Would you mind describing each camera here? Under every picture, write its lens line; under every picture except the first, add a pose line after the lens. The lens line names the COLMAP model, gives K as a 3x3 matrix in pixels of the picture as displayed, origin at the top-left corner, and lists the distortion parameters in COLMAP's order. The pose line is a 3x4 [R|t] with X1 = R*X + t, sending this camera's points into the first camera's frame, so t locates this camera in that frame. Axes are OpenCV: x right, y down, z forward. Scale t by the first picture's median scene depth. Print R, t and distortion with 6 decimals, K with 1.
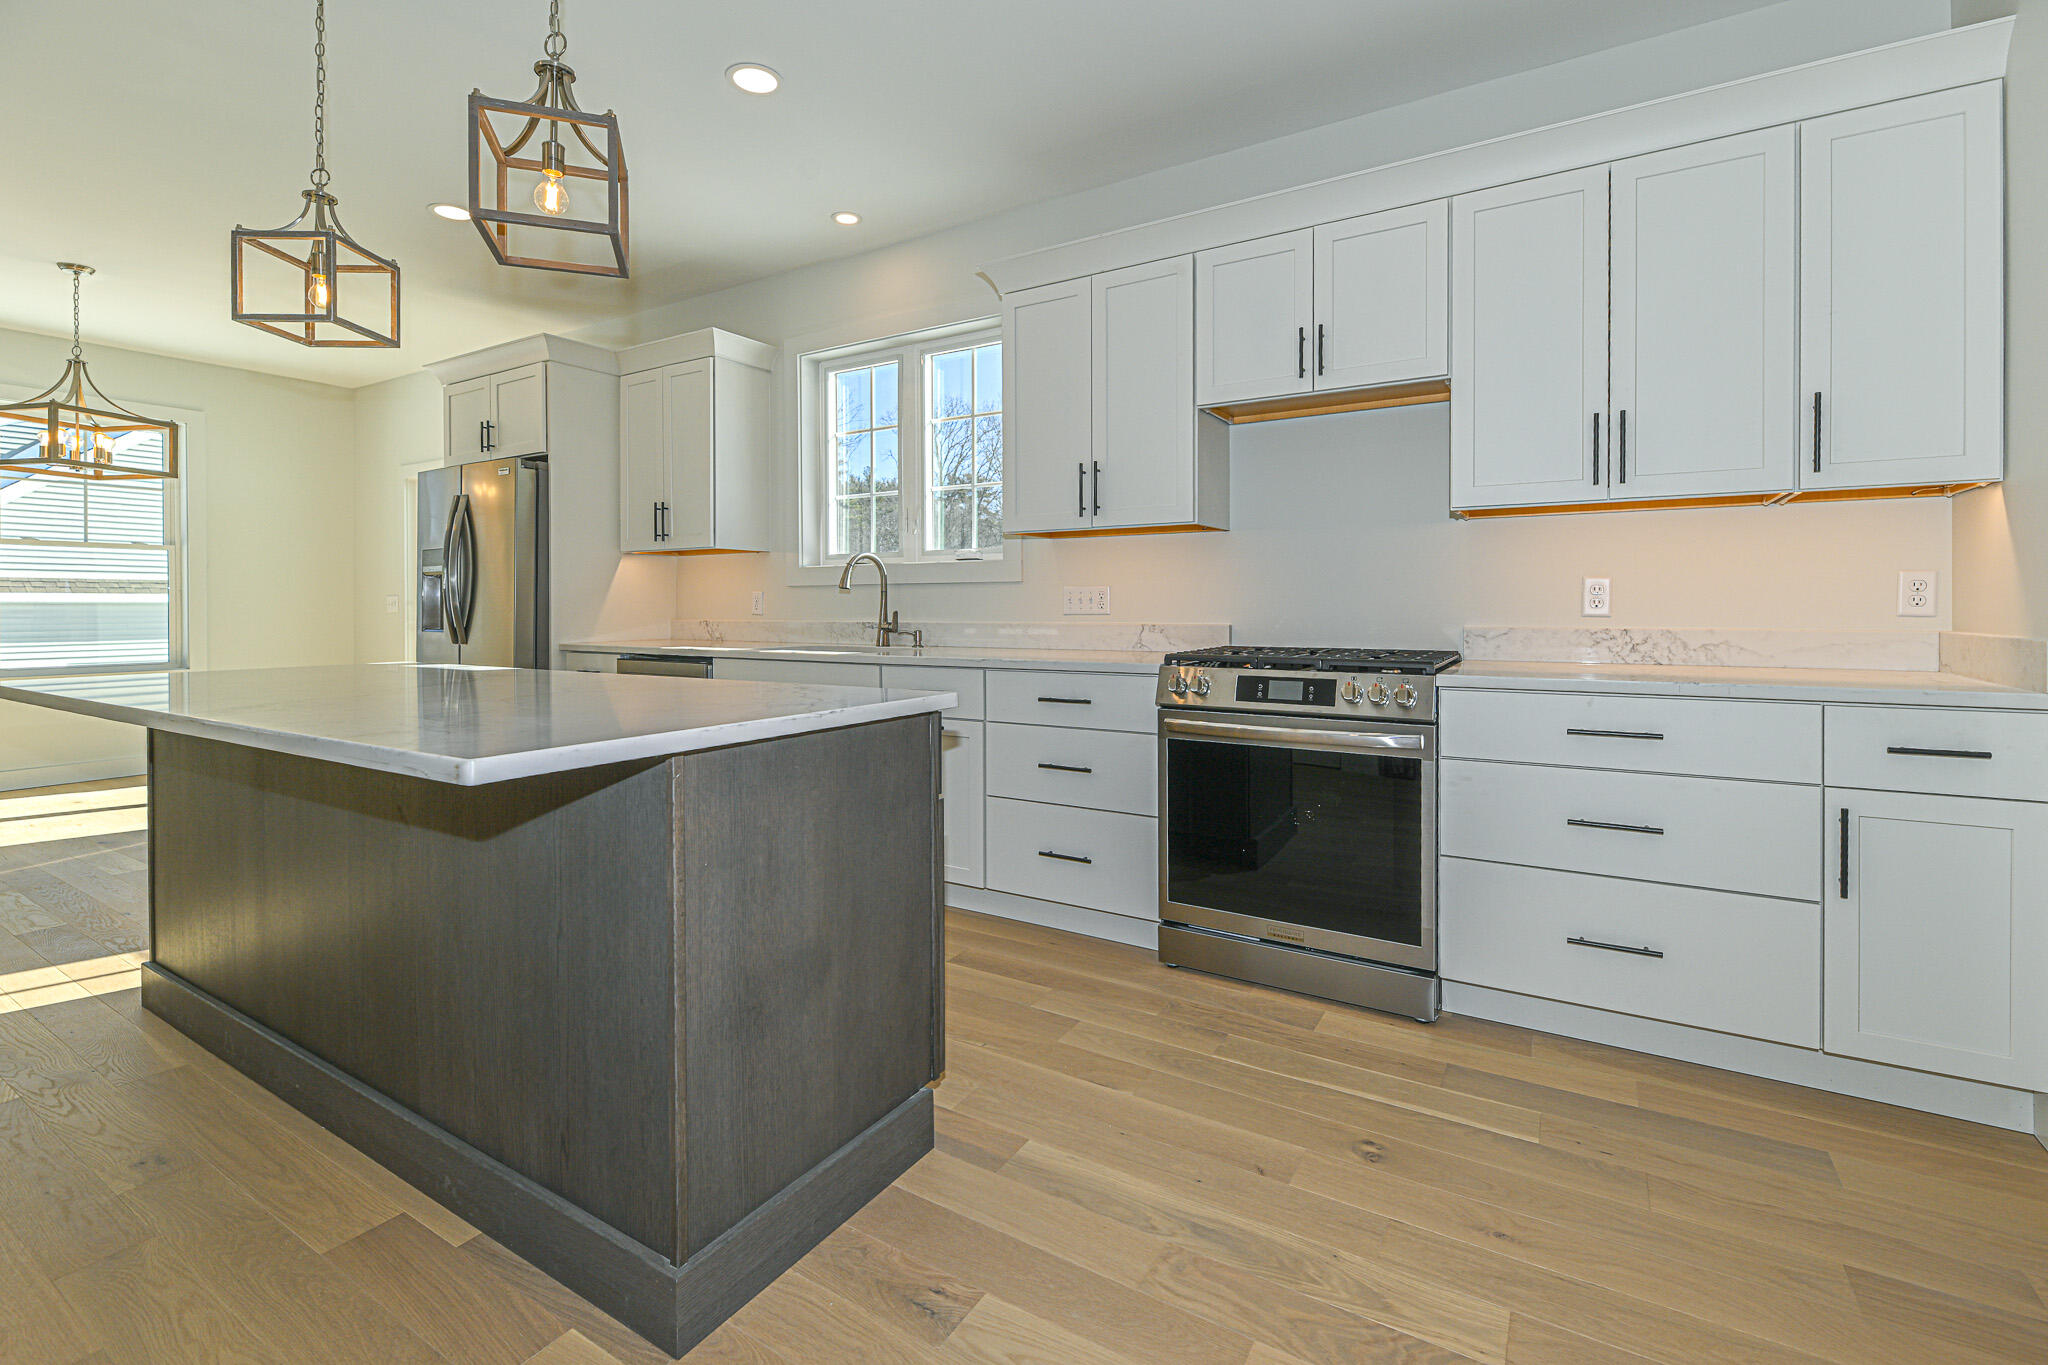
lens RADIAL K [[913.2, 0, 1024.6], [0, 913.2, 616.8], [0, 0, 1]] dist [-0.002807, -0.000354]
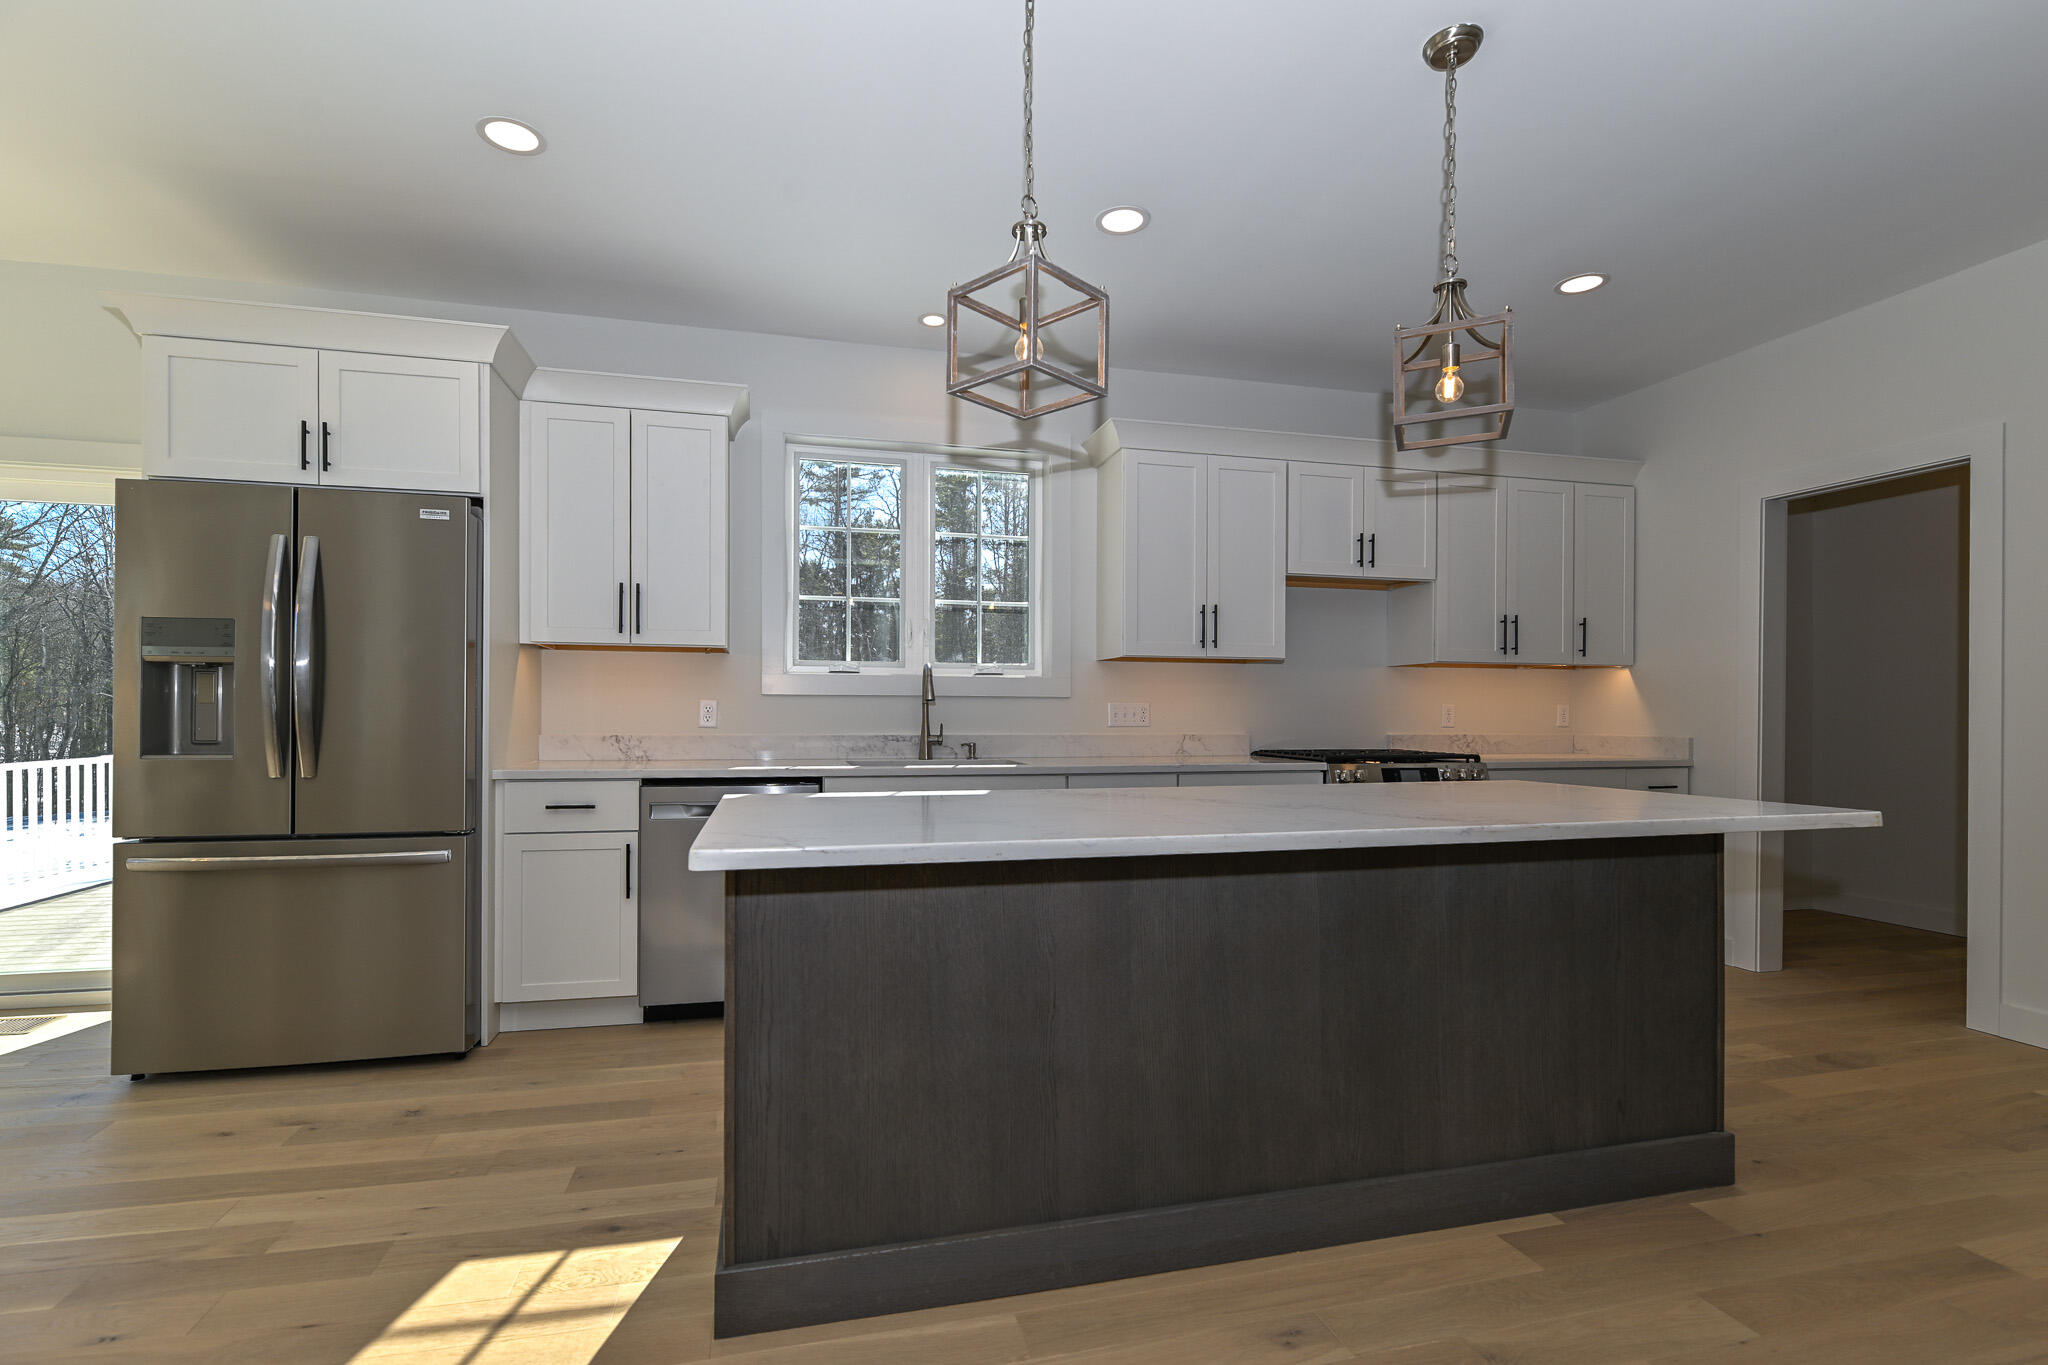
lens RADIAL K [[913.2, 0, 1021.5], [0, 913.2, 717.5], [0, 0, 1]] dist [-0.000584, -0.000077]
pose [[0.703349, 0.003447, 0.710837, -0.773204], [0.002957, 0.999965, -0.007775, -0.004992], [-0.710839, 0.007570, 0.703314, 0.235986]]
